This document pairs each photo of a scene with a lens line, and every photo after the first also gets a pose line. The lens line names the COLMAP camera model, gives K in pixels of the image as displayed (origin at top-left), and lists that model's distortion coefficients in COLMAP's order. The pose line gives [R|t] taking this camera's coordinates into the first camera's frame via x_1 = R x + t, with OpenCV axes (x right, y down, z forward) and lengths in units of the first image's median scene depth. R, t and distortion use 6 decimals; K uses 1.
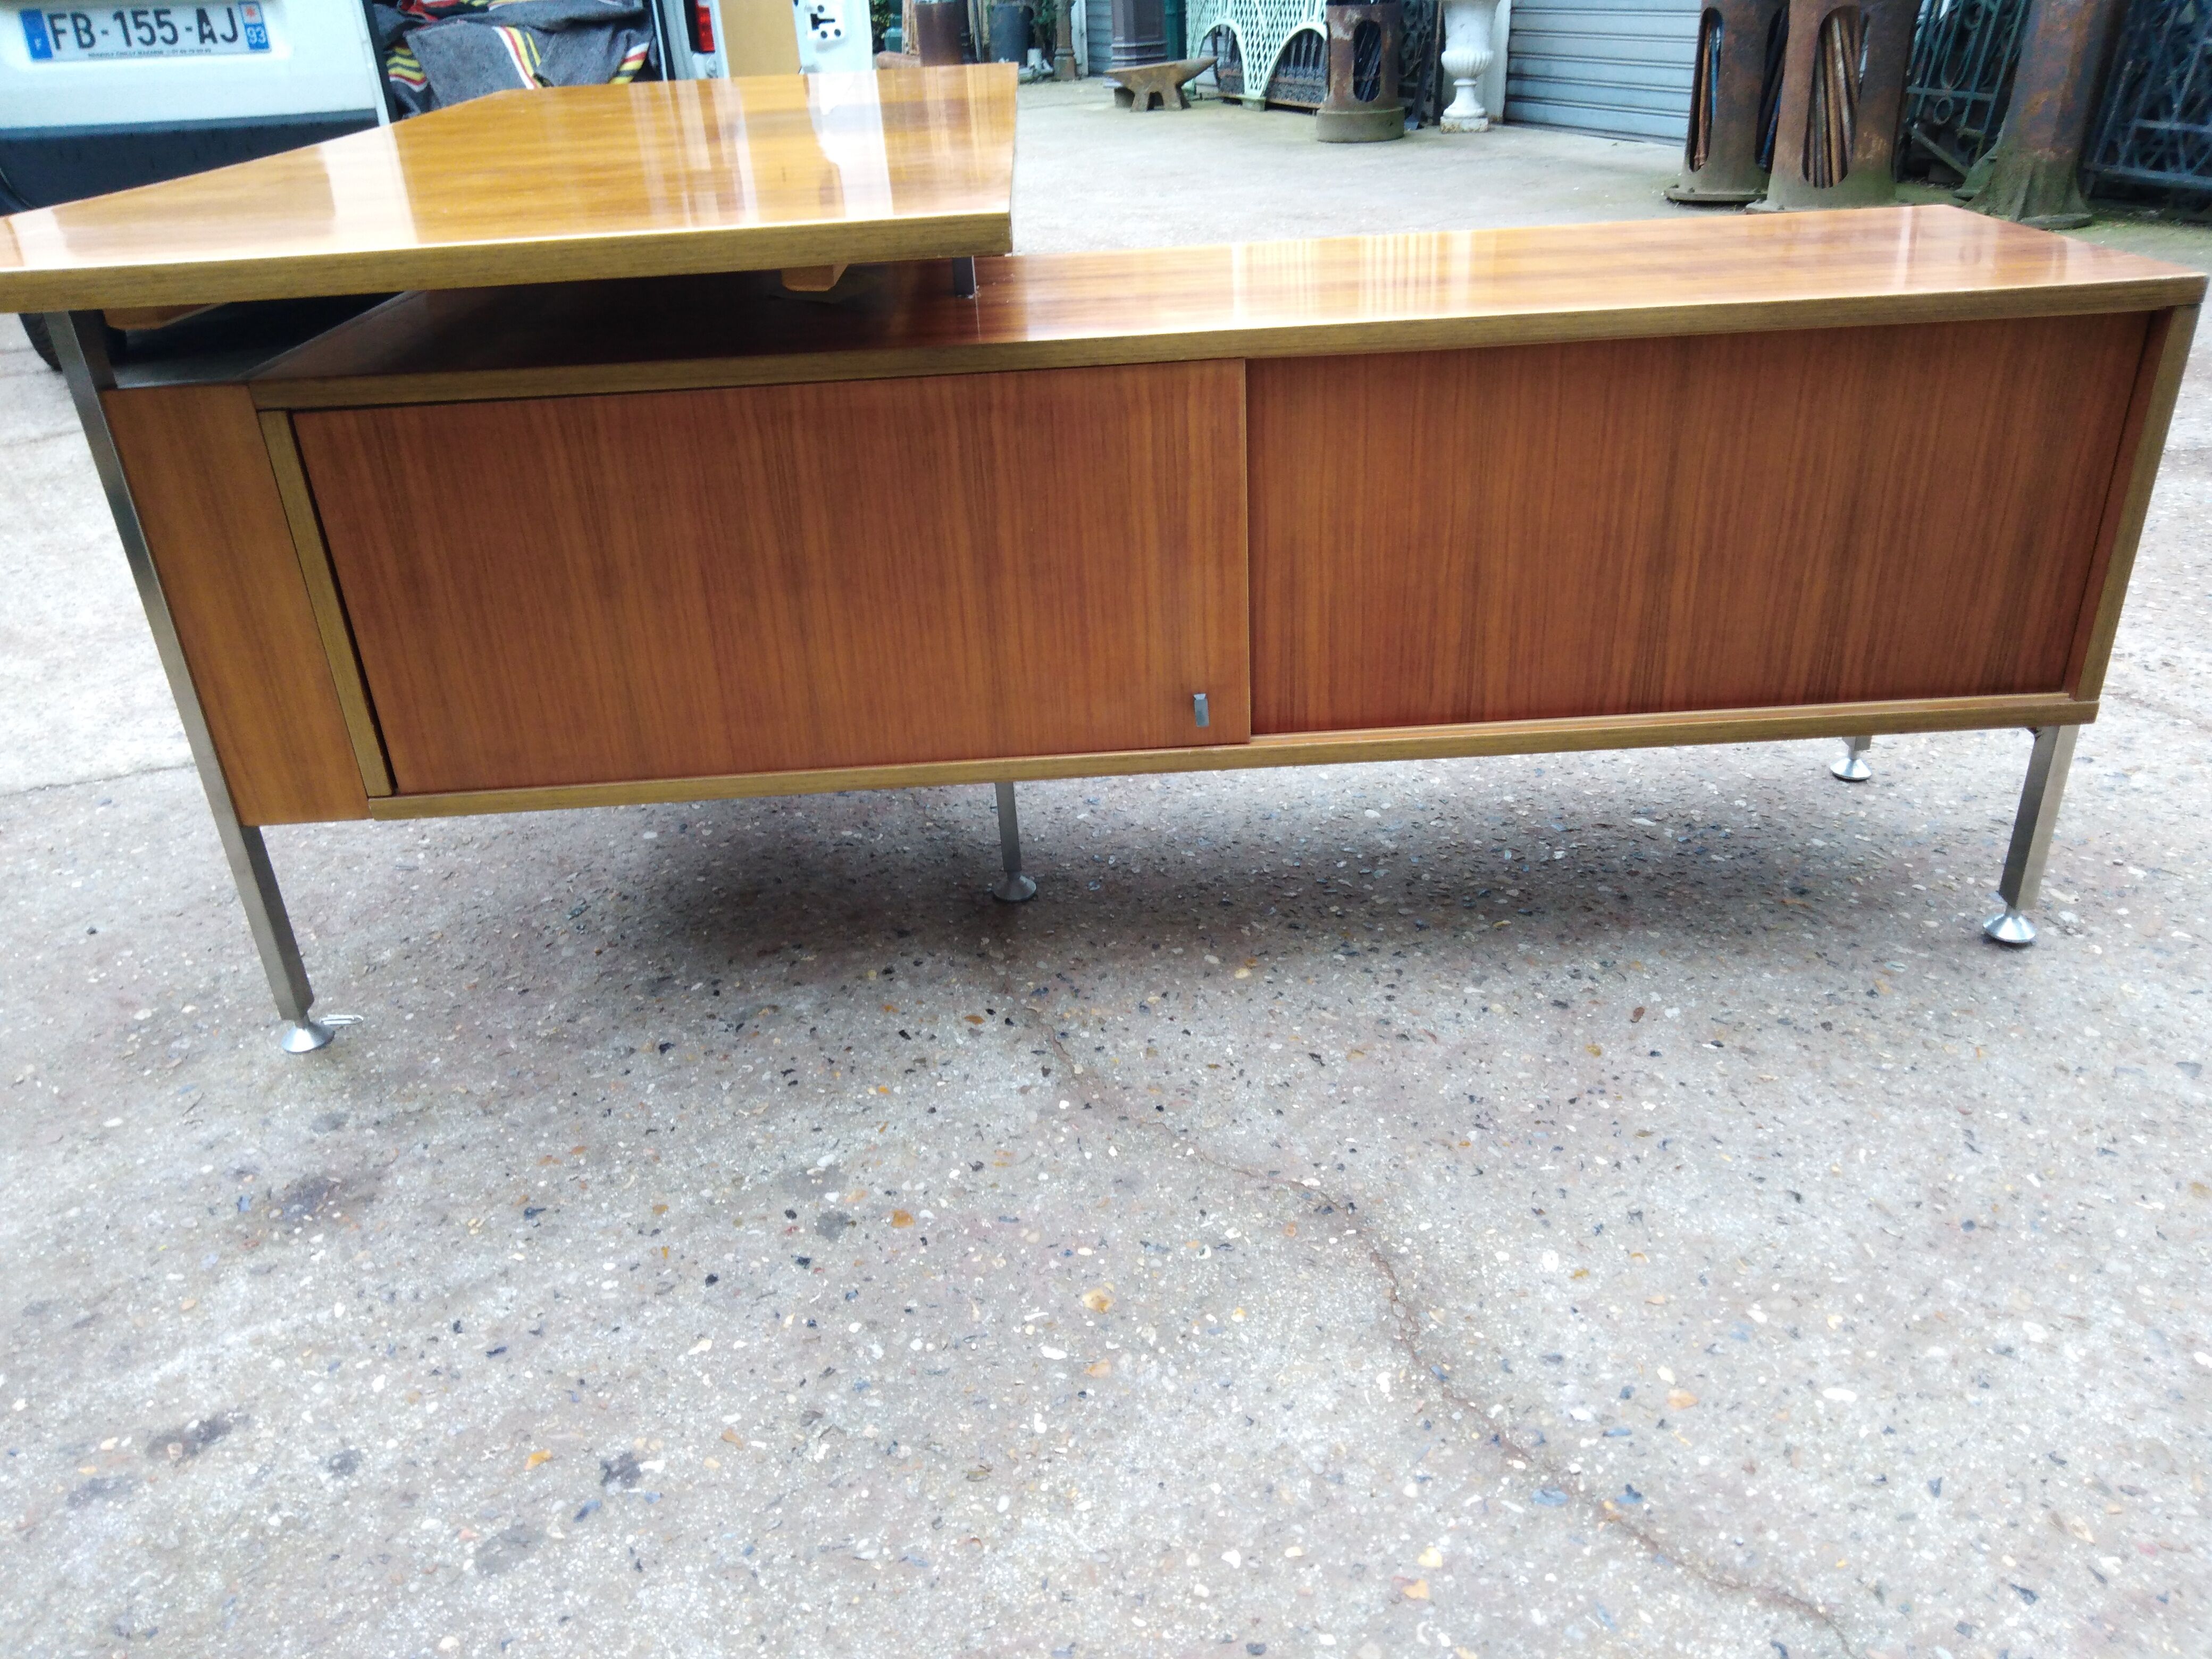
lens RADIAL K [[1654.1, 0, 1106.0], [0, 1654.1, 829.5], [0, 0, 1]] dist [0.005670, 0.006920]
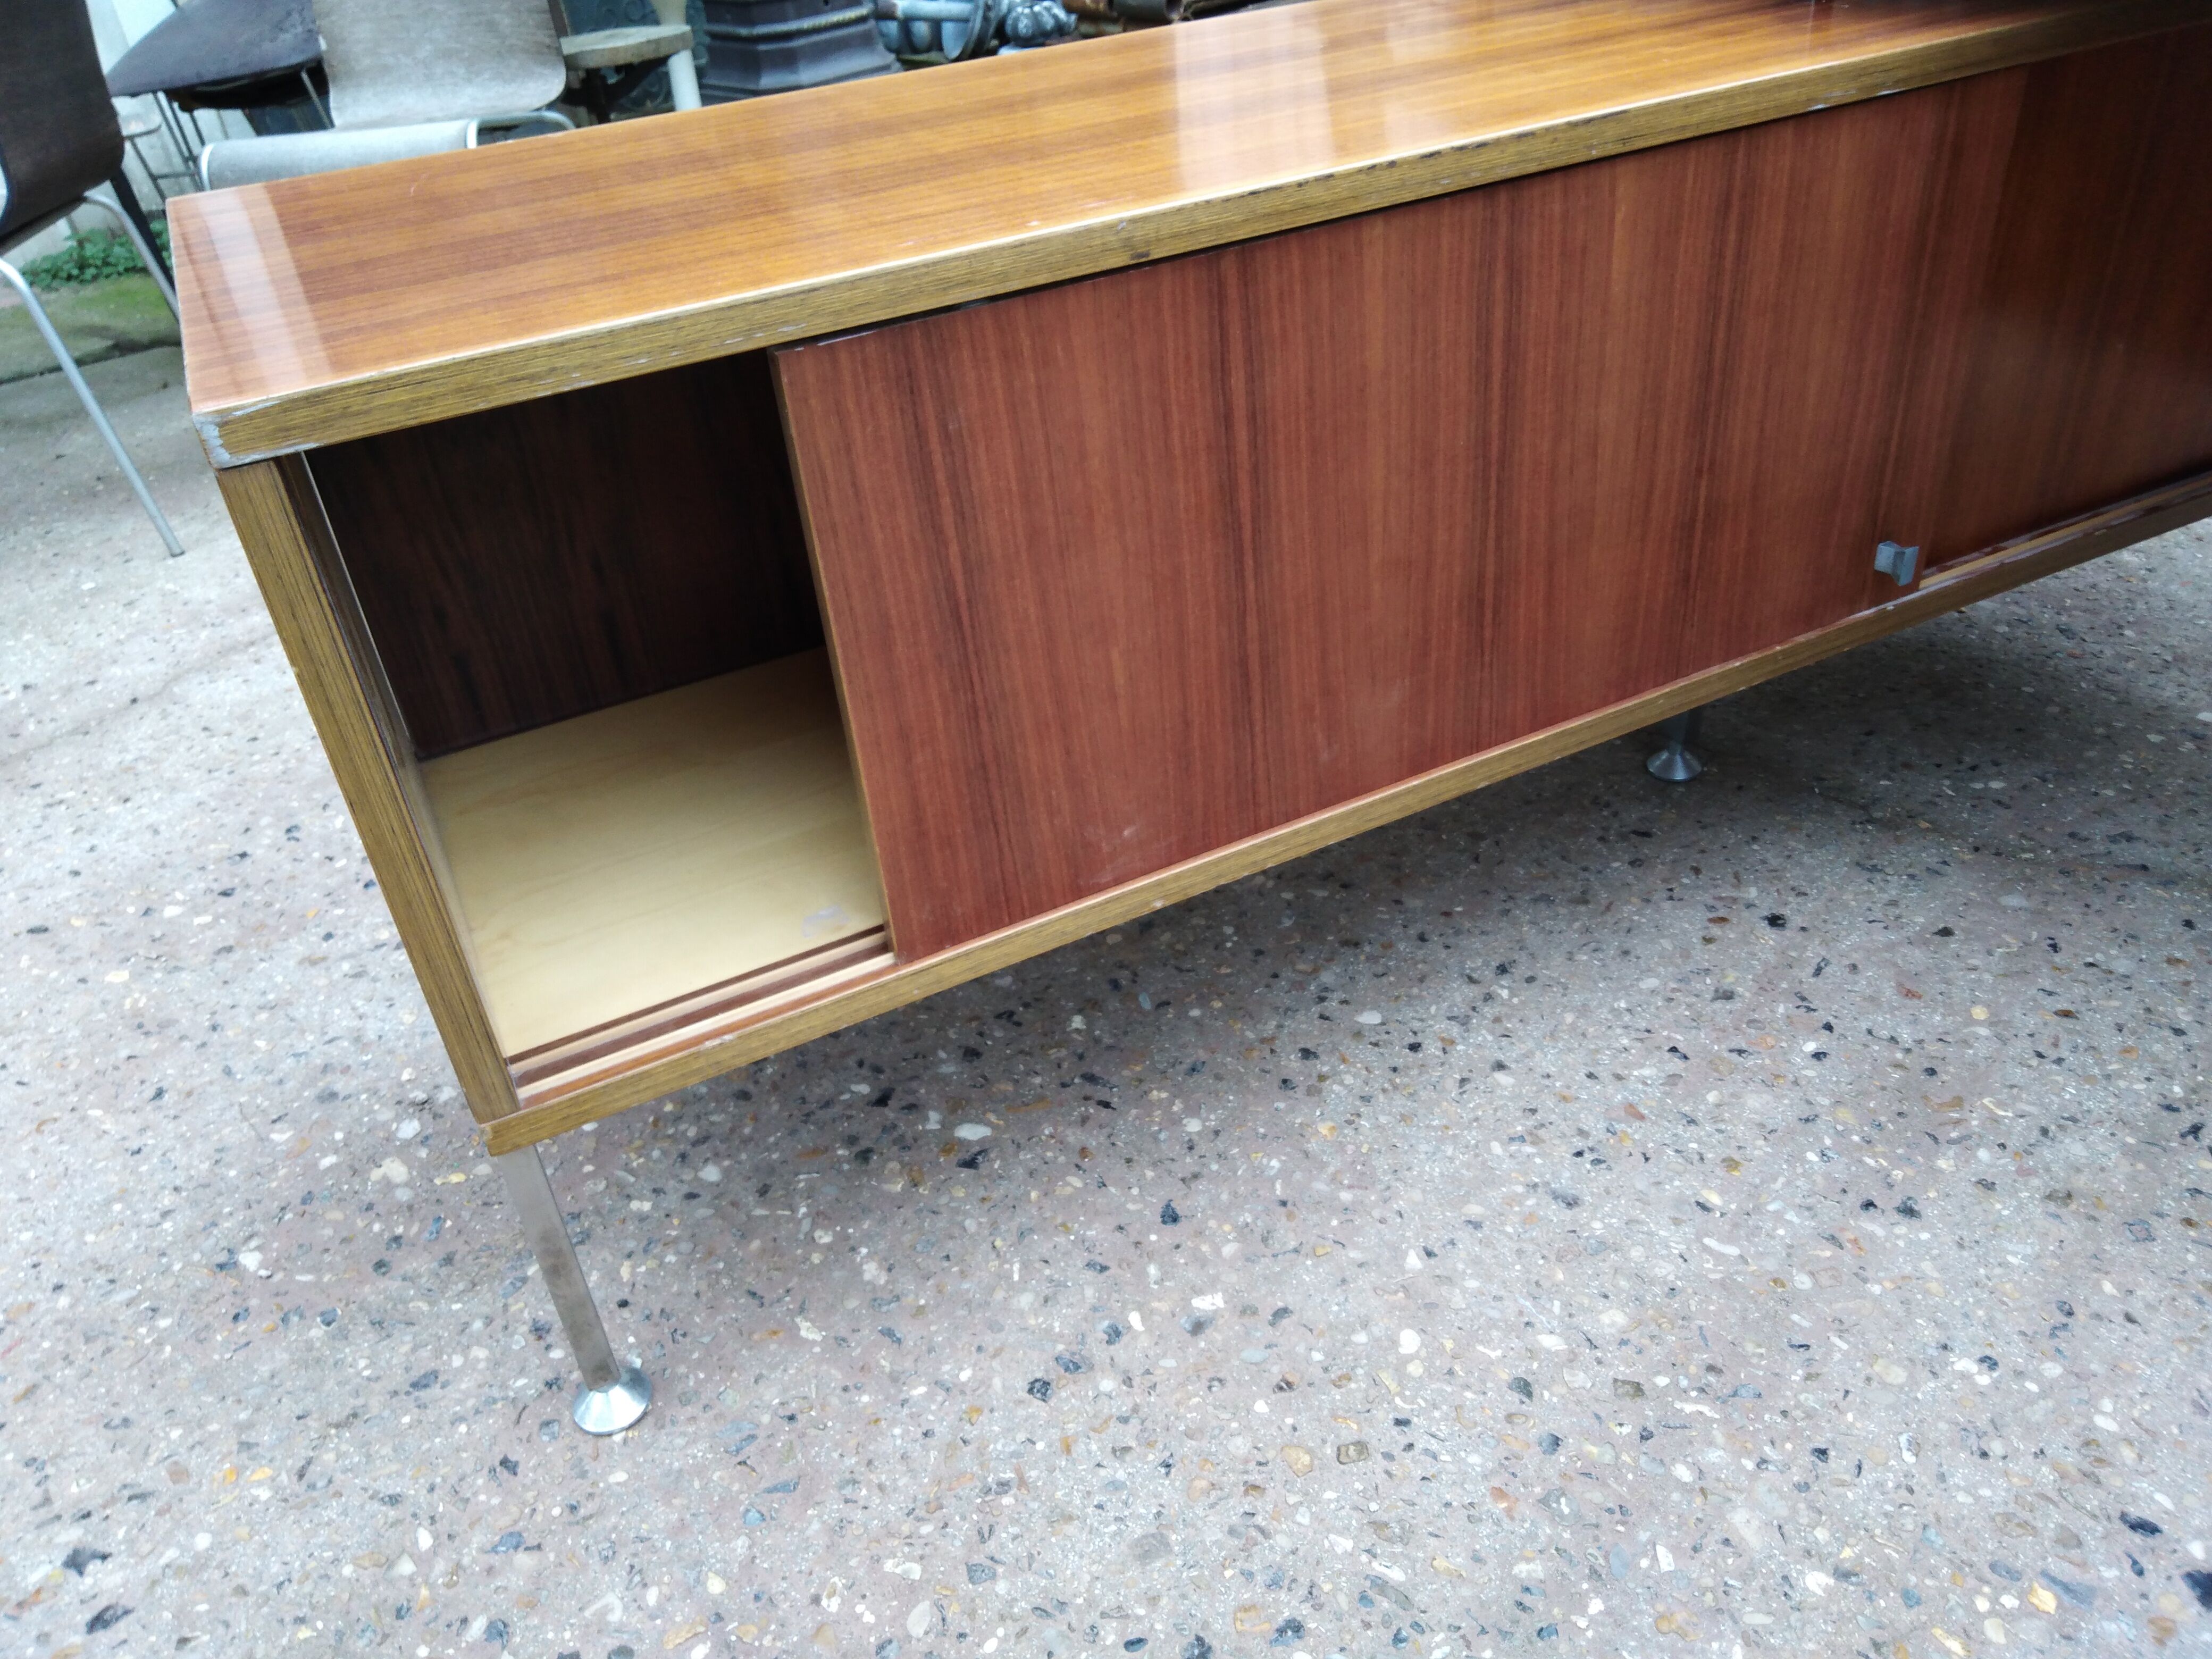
lens RADIAL K [[1654.1, 0, 1106.0], [0, 1654.1, 829.5], [0, 0, 1]] dist [0.005670, 0.006920]
pose [[-0.897784, 0.339109, -0.281050, 0.483418], [-0.087364, 0.488325, 0.868278, -0.698362], [0.431685, 0.804079, -0.408784, 1.377151]]
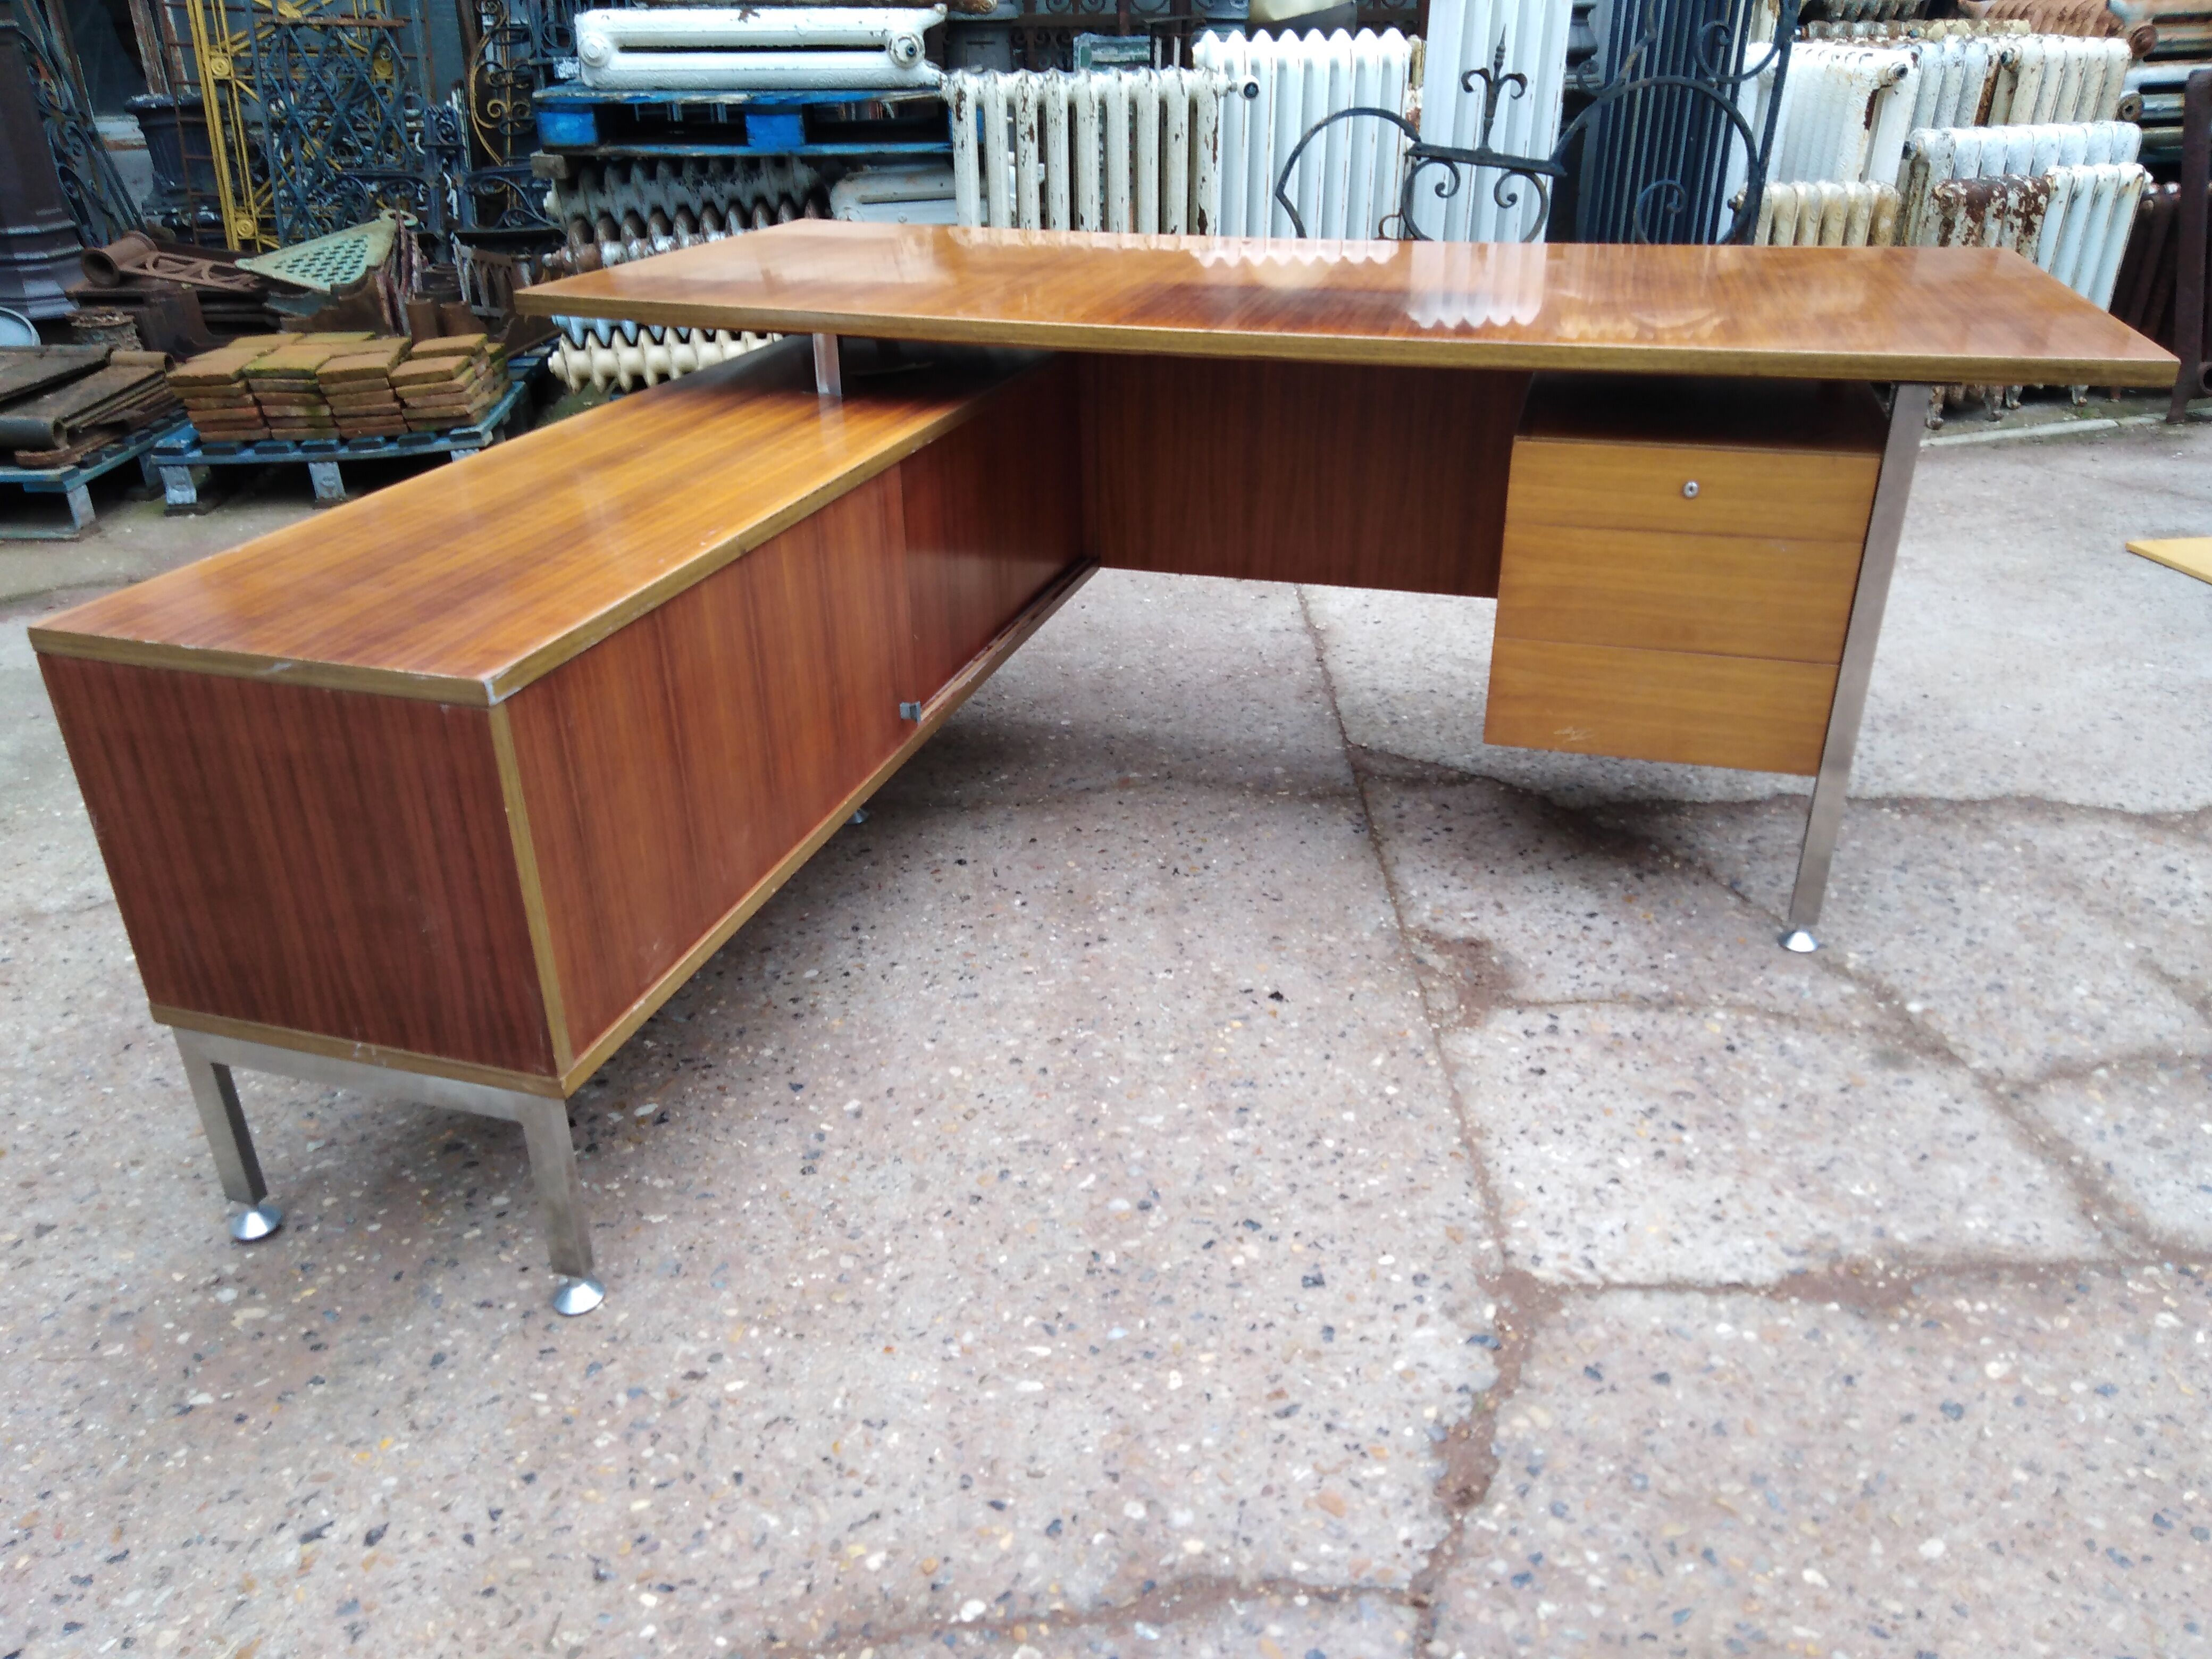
lens RADIAL K [[1636.6, 0, 1114.5], [0, 1636.6, 831.7], [0, 0, 1]] dist [0.020273, -0.009399]
pose [[-0.316461, 0.473499, -0.821980, 1.103829], [-0.423907, 0.704592, 0.569081, -0.907238], [0.848620, 0.528535, -0.022257, 1.359234]]
